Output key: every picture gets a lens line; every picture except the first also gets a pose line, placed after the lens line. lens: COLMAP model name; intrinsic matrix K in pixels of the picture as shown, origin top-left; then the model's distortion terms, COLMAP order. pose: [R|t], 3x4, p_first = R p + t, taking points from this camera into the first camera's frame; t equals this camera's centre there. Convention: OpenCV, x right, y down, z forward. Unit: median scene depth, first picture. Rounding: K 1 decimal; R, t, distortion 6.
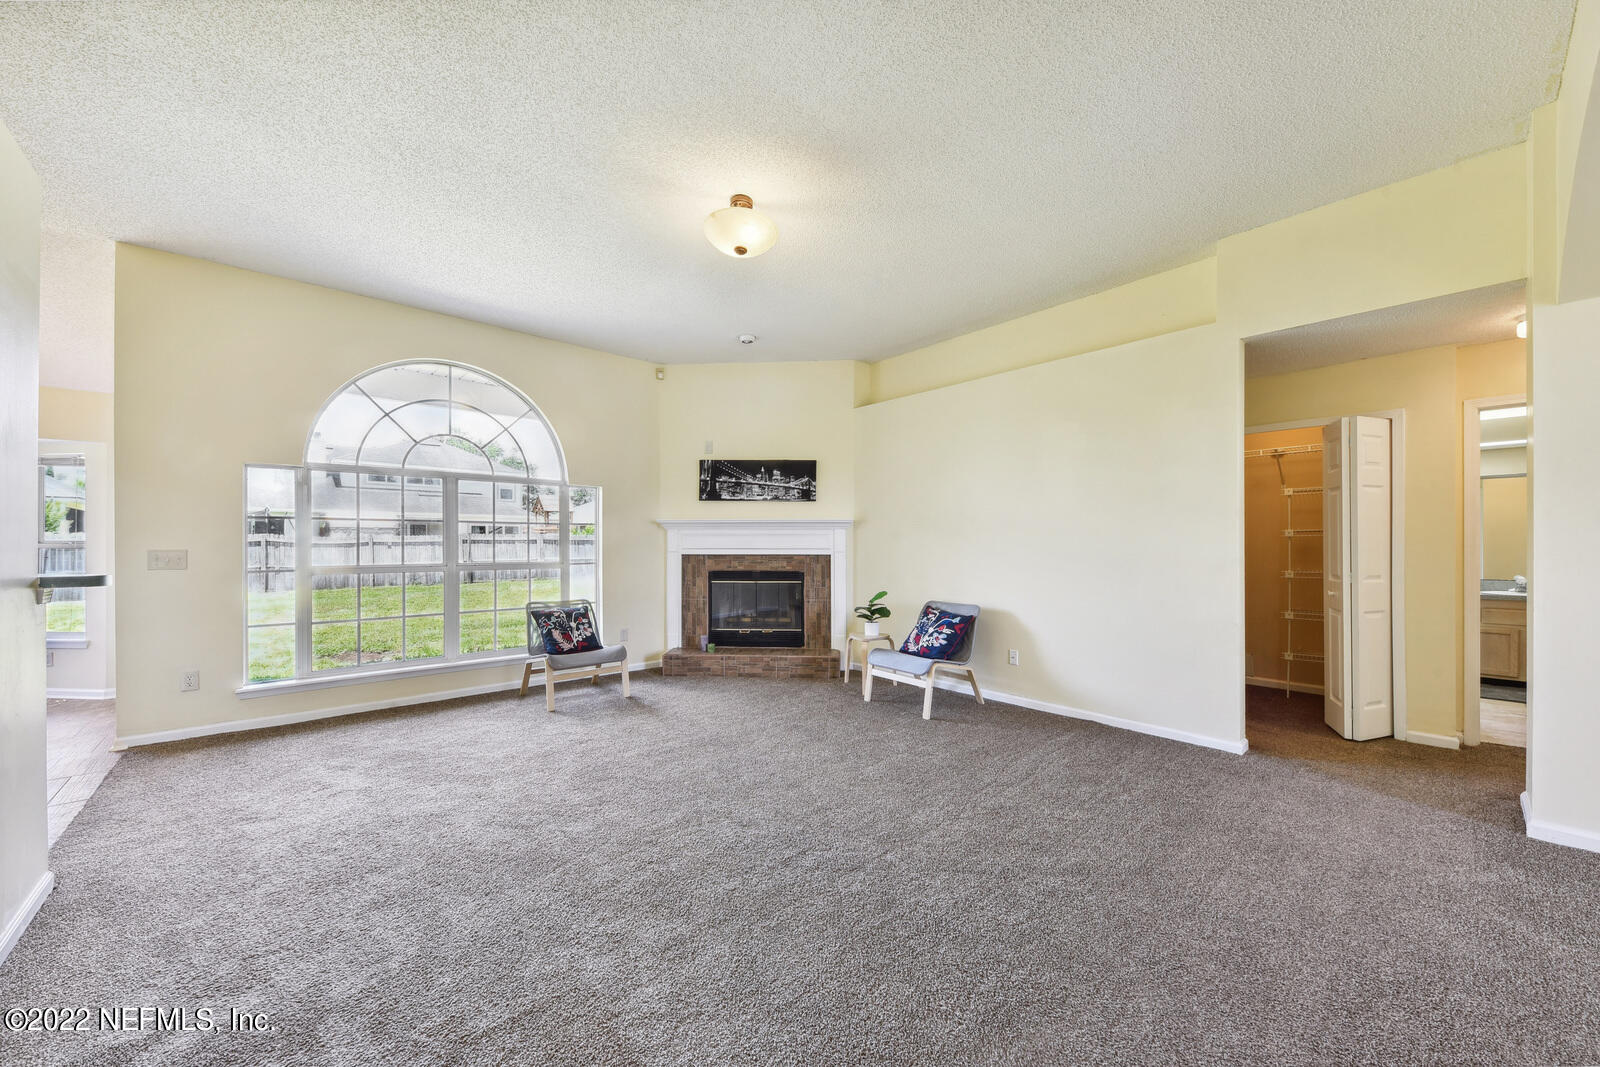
lens RADIAL K [[579.6, 0, 799.8], [0, 579.6, 541.1], [0, 0, 1]] dist [0.042596, -0.025695]
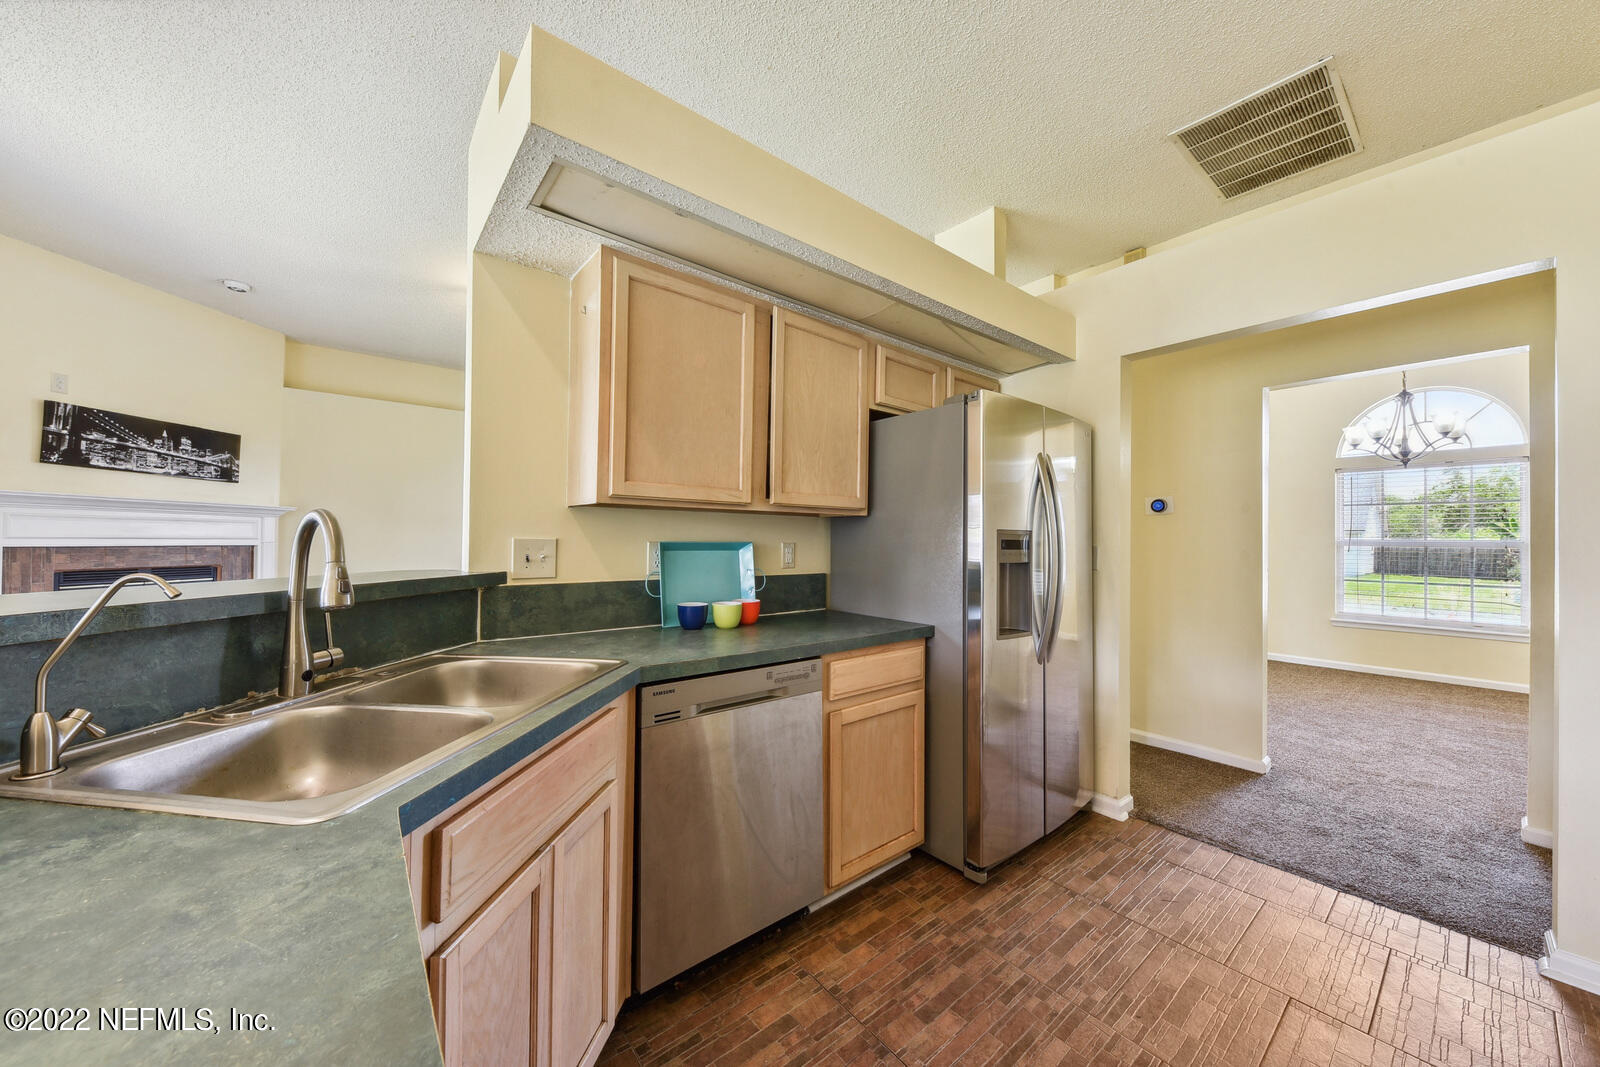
lens RADIAL K [[565.6, 0, 800.0], [0, 565.6, 533.5], [0, 0, 1]] dist [-0.000820, -0.000365]
pose [[0.044749, 0.013070, 0.998913, -0.763585], [-0.018057, 0.999762, -0.012273, 0.000738], [-0.998835, -0.017488, 0.044975, 0.134925]]
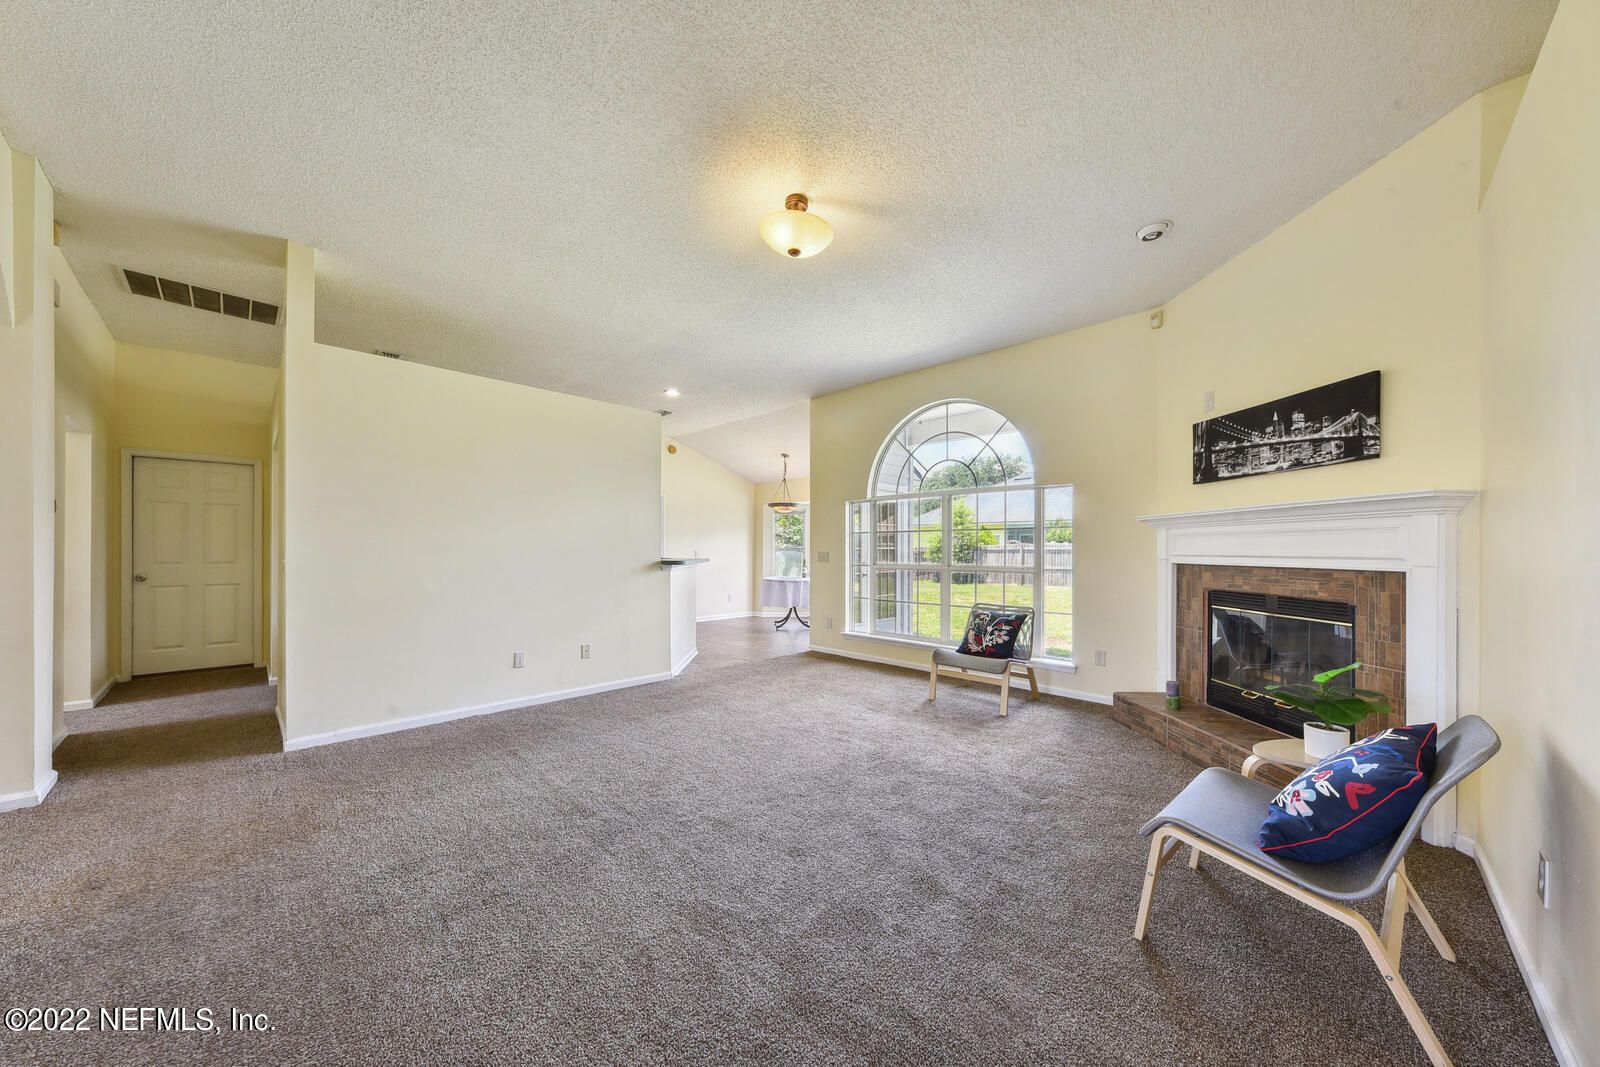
lens RADIAL K [[554.5, 0, 793.7], [0, 554.5, 550.7], [0, 0, 1]] dist [-0.001278, -0.000417]
pose [[0.057941, 0.002828, -0.998316, 0.448786], [0.006560, 0.999973, 0.003213, 0.002222], [0.998298, -0.006736, 0.057921, 0.499703]]
